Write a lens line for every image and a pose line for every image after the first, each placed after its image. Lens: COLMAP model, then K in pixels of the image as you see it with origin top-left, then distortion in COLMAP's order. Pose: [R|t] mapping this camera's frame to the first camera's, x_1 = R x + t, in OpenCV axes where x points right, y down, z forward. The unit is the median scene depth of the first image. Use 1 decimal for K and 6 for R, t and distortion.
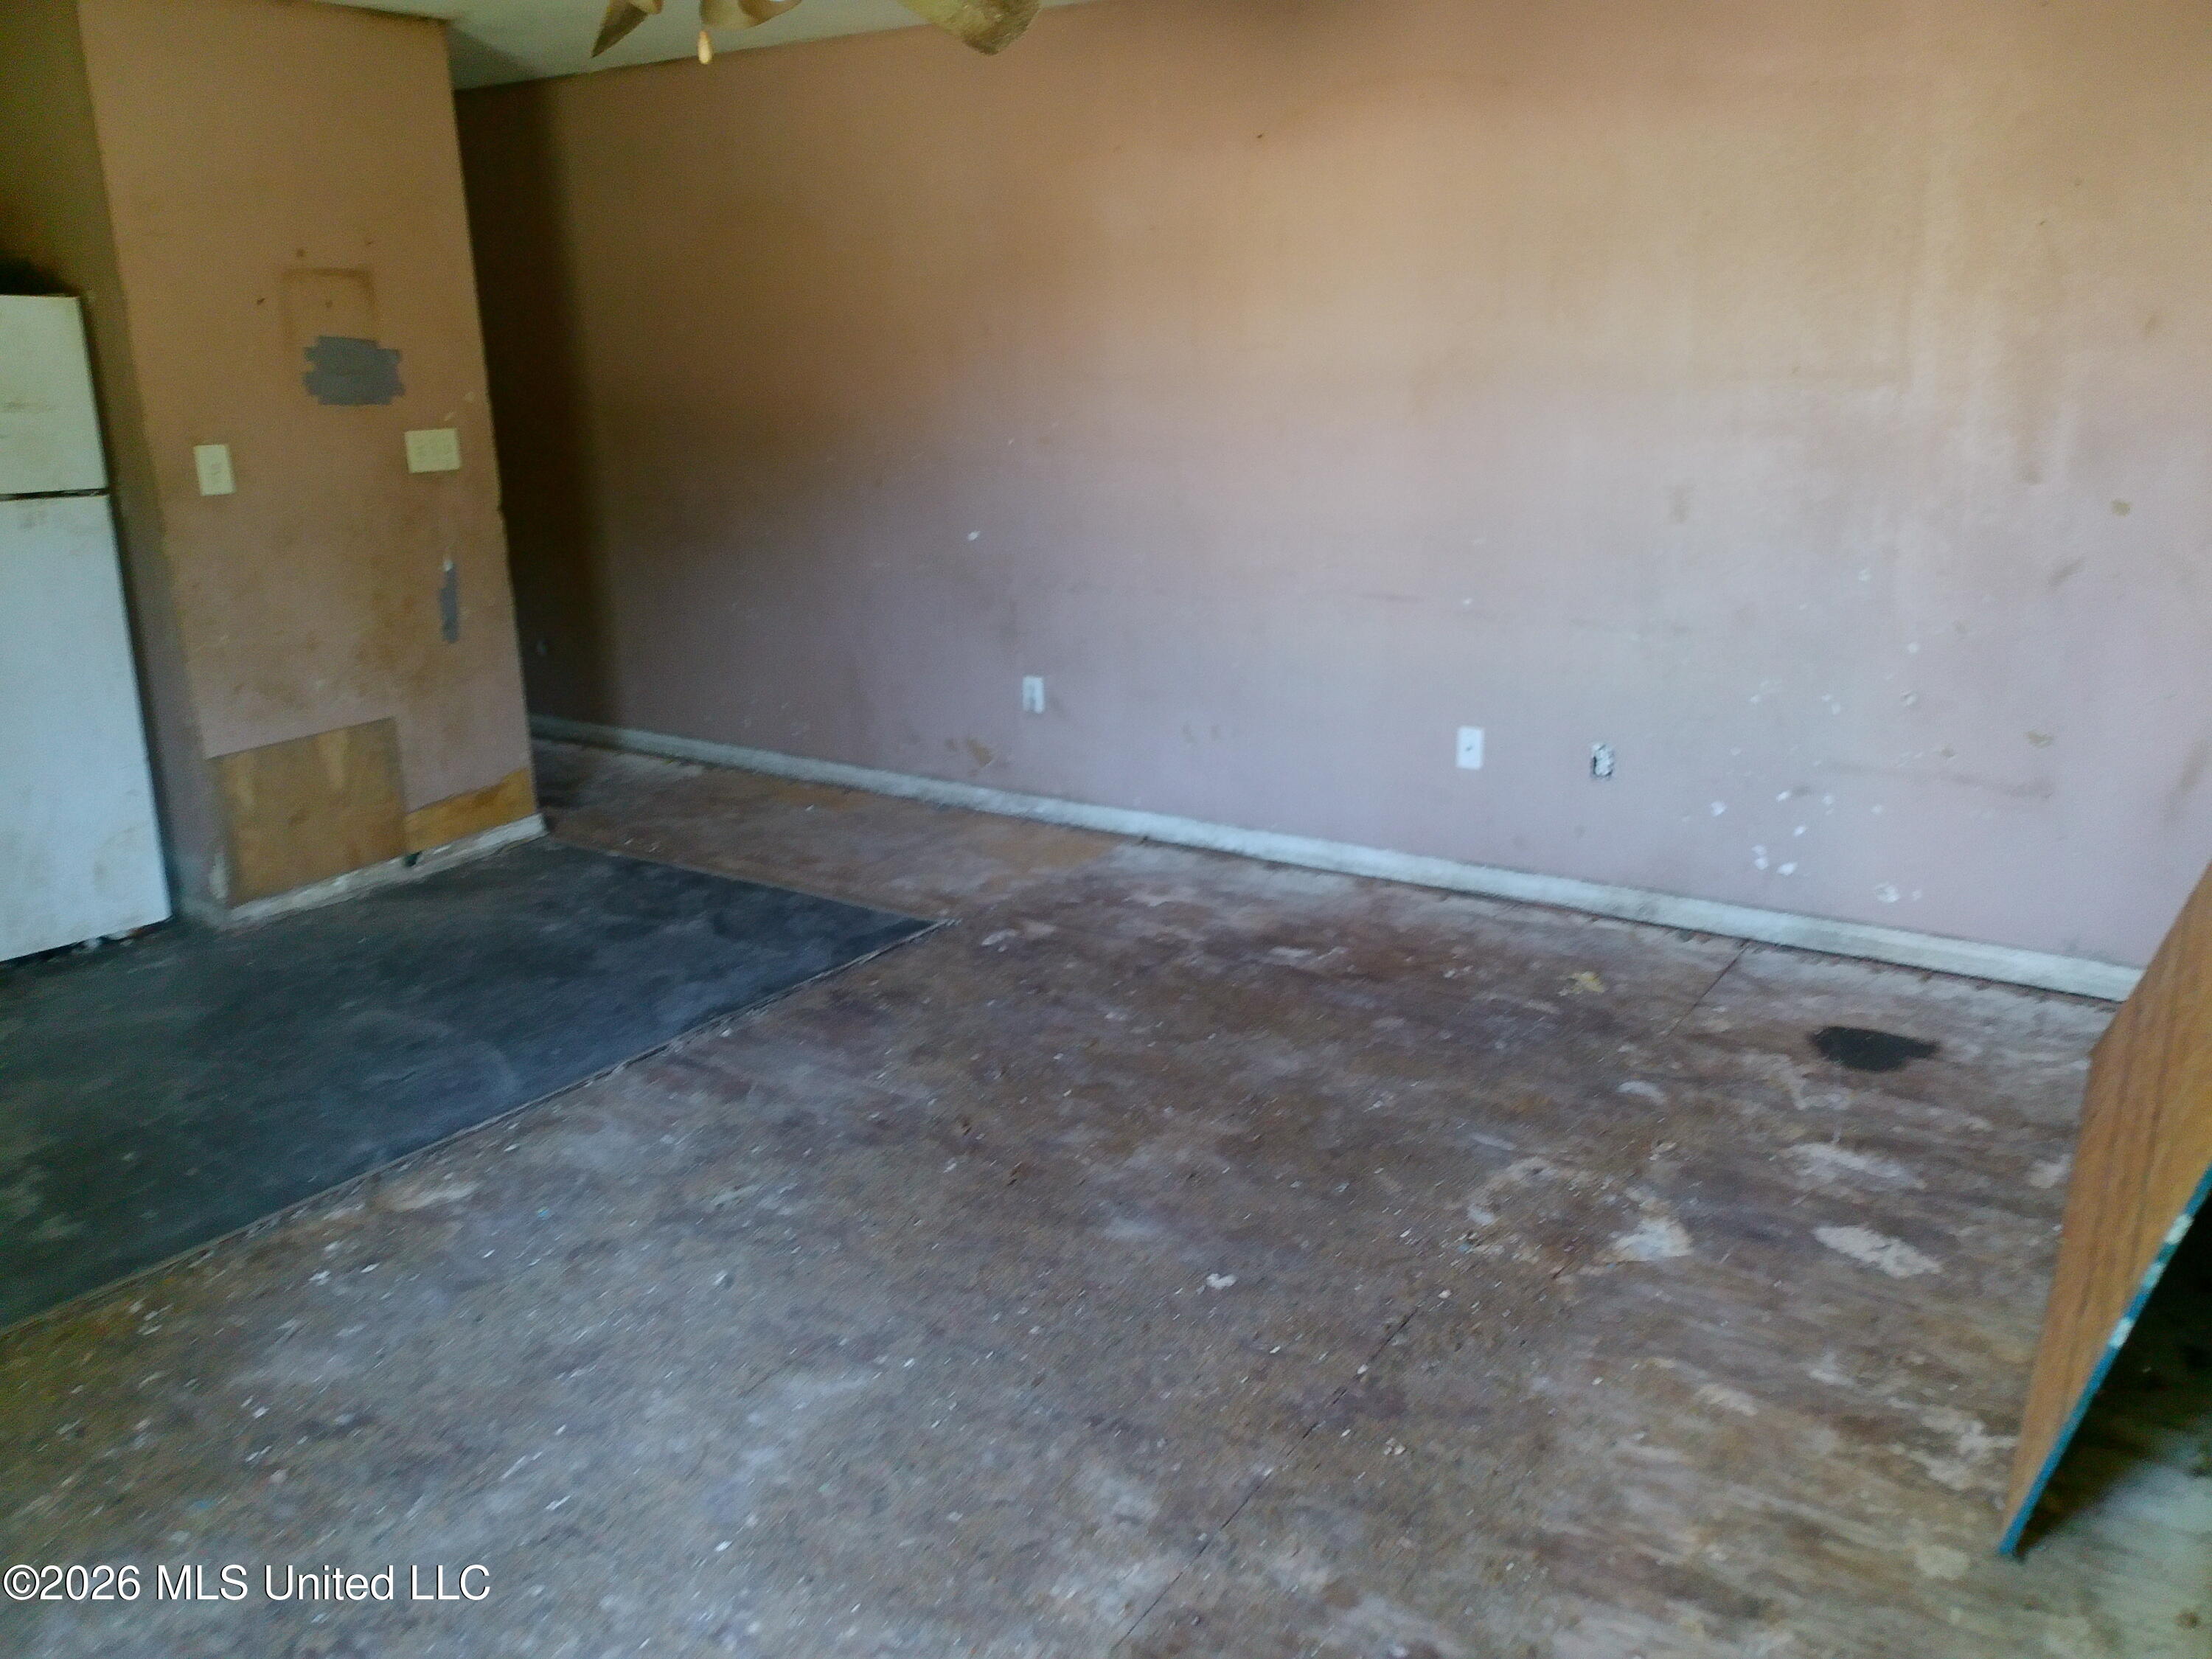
lens RADIAL K [[1715.7, 0, 1118.5], [0, 1715.7, 820.8], [0, 0, 1]] dist [0.016459, -0.002325]
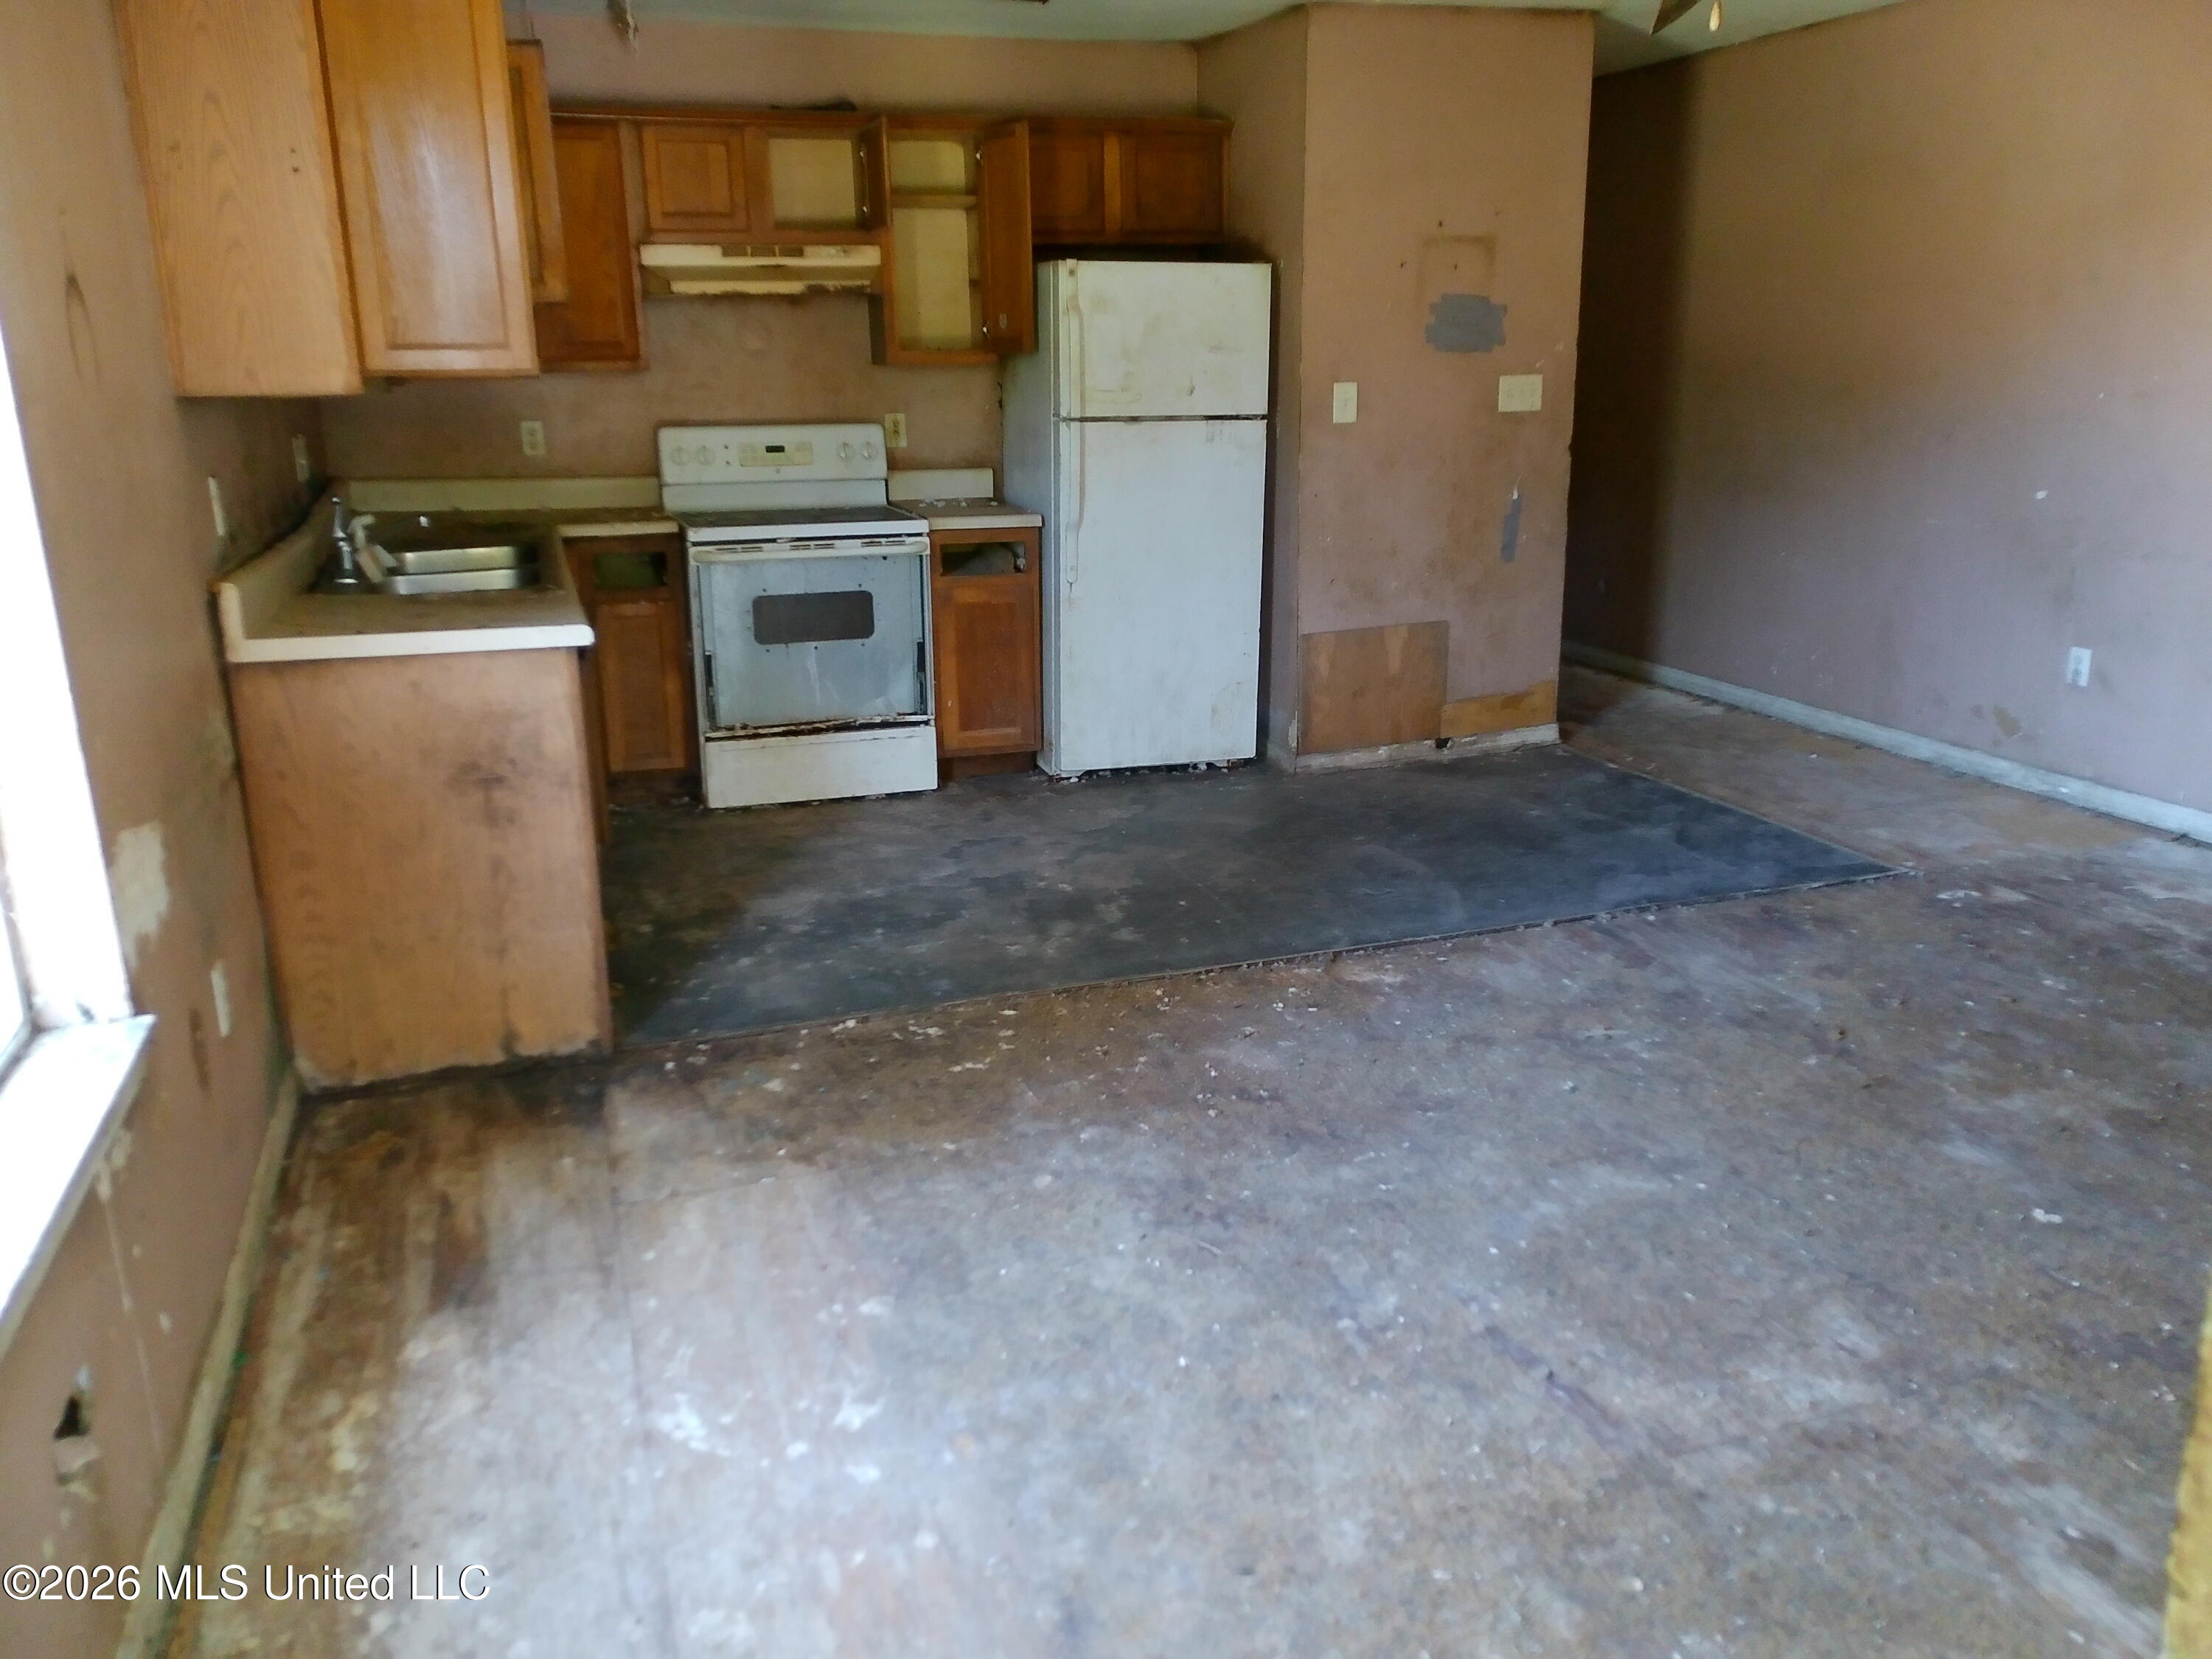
lens RADIAL K [[1699.4, 0, 1106.0], [0, 1699.4, 829.5], [0, 0, 1]] dist [0.023268, -0.003247]
pose [[0.795865, 0.170886, -0.580859, 0.116072], [-0.160576, 0.984564, 0.069640, 0.046092], [0.583793, 0.037848, 0.811020, -0.093590]]
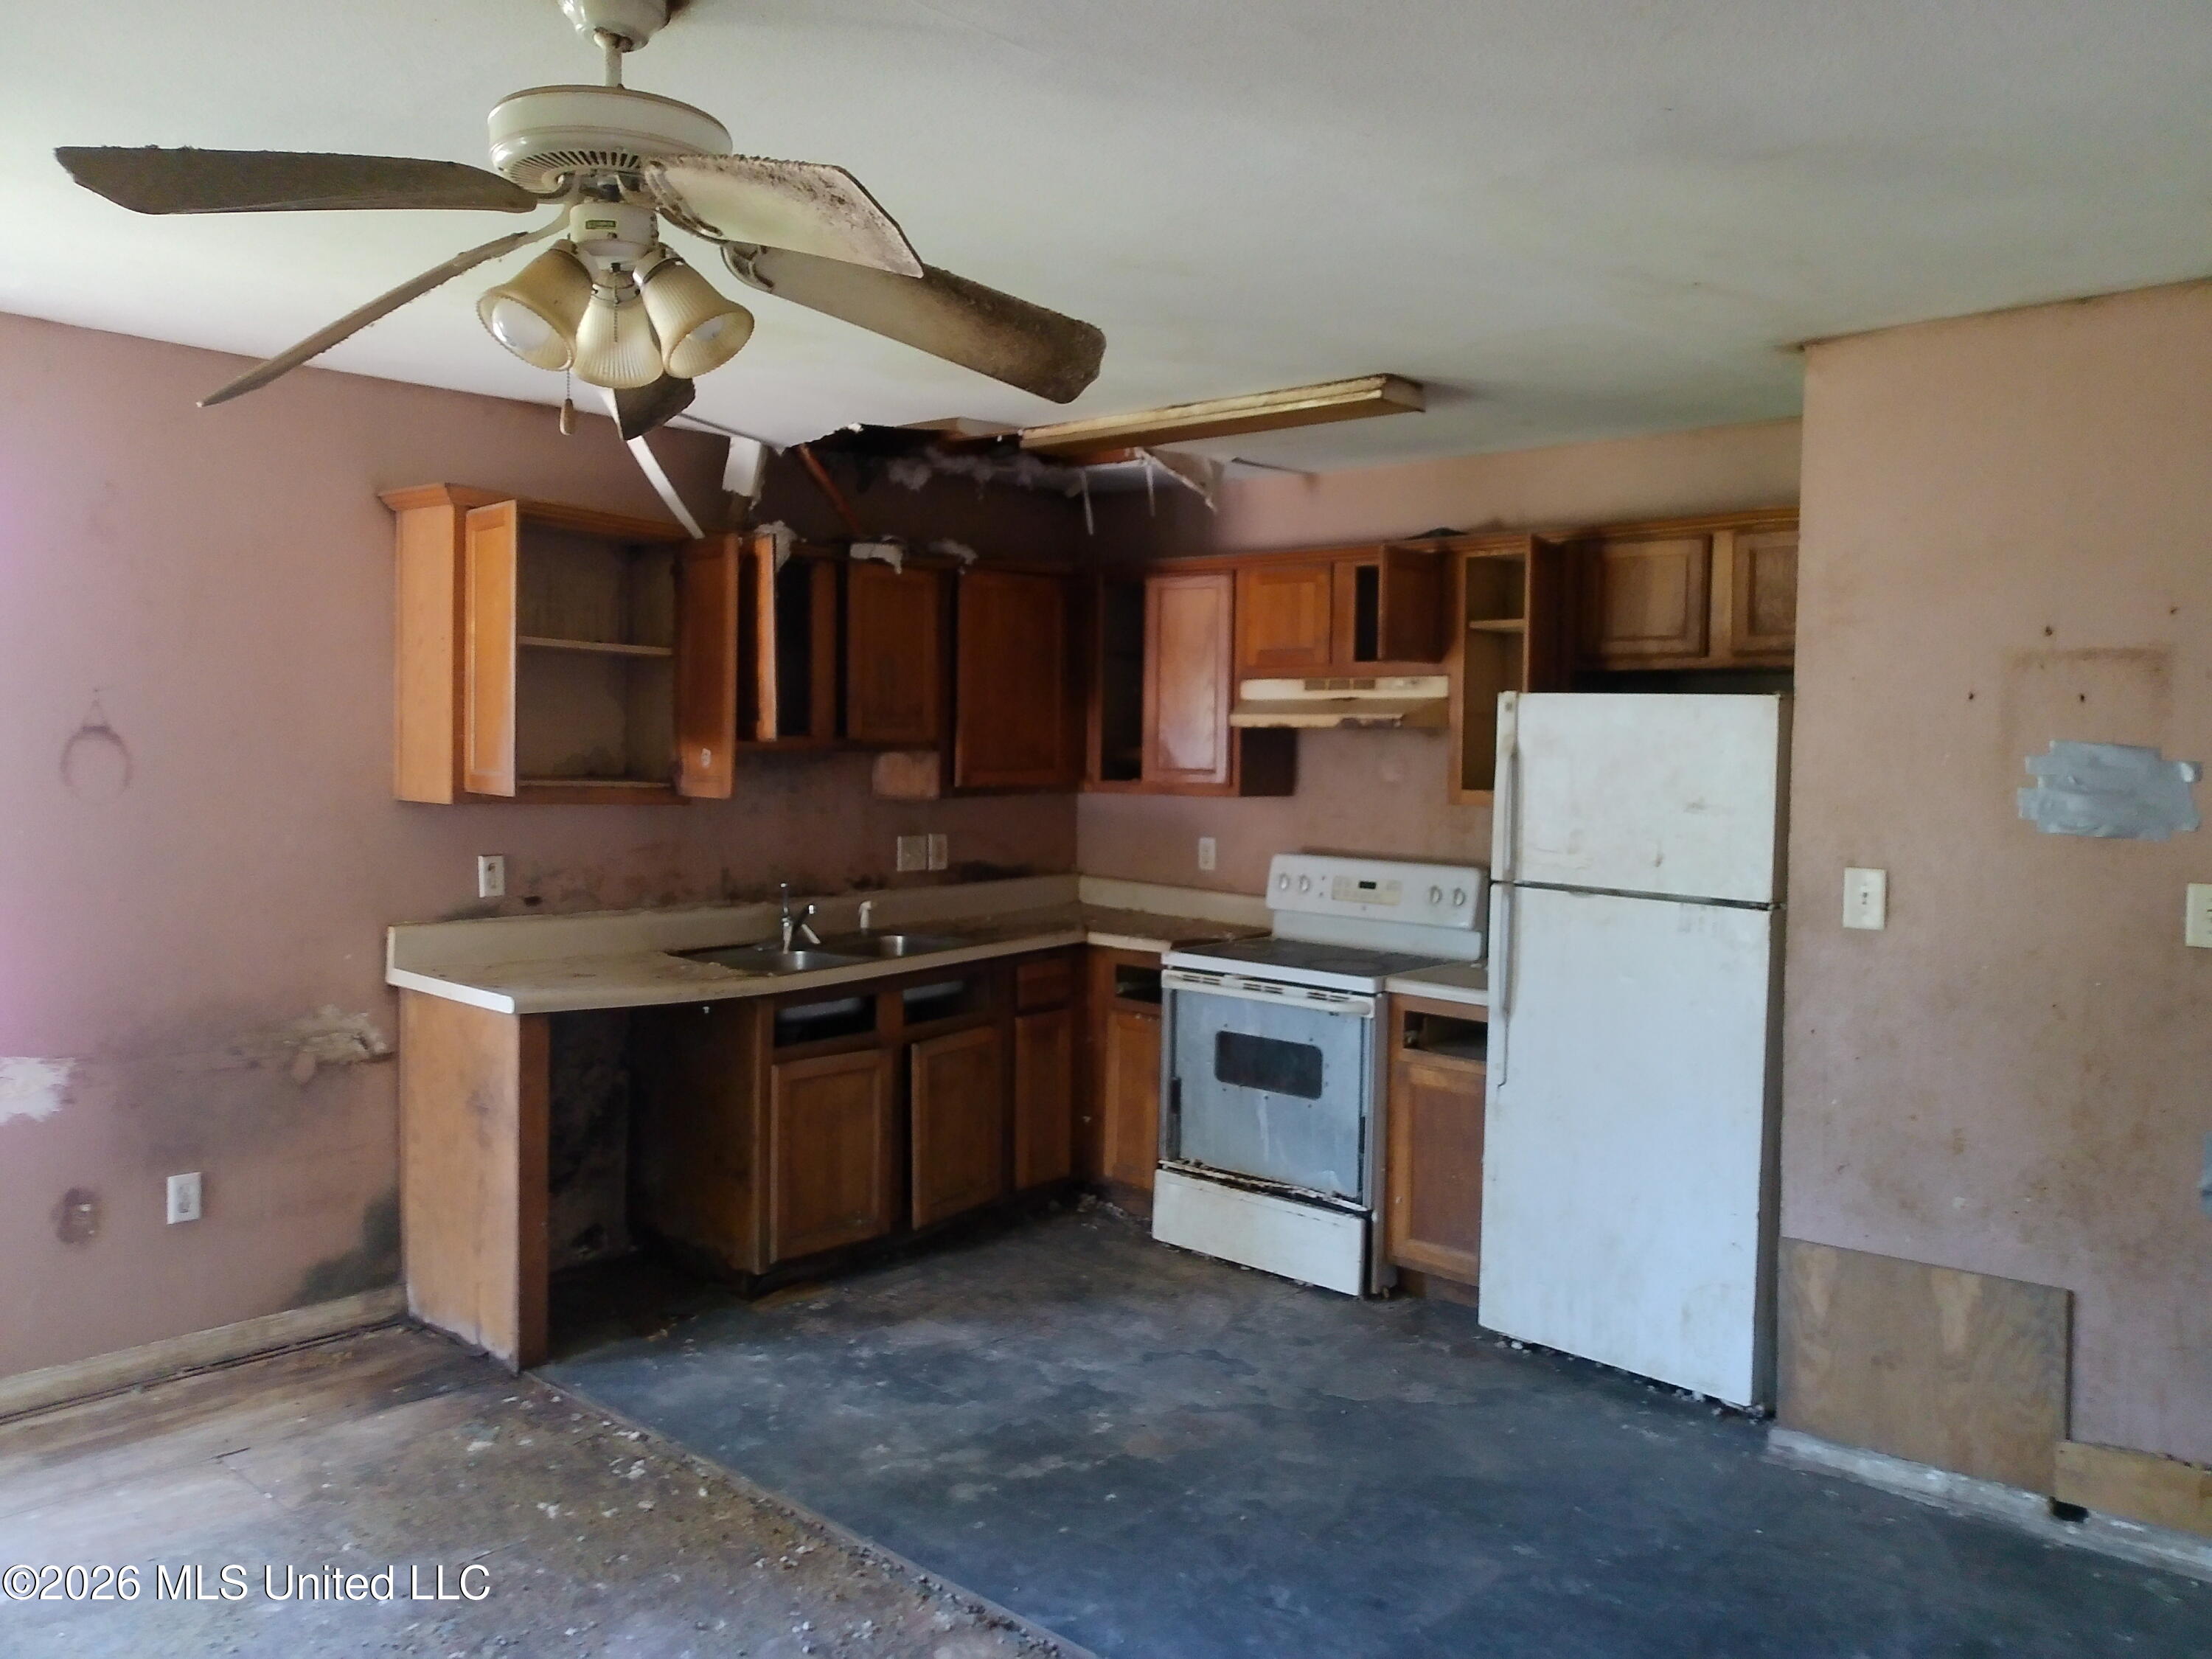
lens RADIAL K [[1715.7, 0, 1118.5], [0, 1715.7, 820.8], [0, 0, 1]] dist [0.016459, -0.002325]
pose [[-0.149109, 0.060835, -0.986948, 0.350377], [-0.275545, 0.956014, 0.100558, -0.248385], [0.949653, 0.286943, -0.125787, 0.846814]]
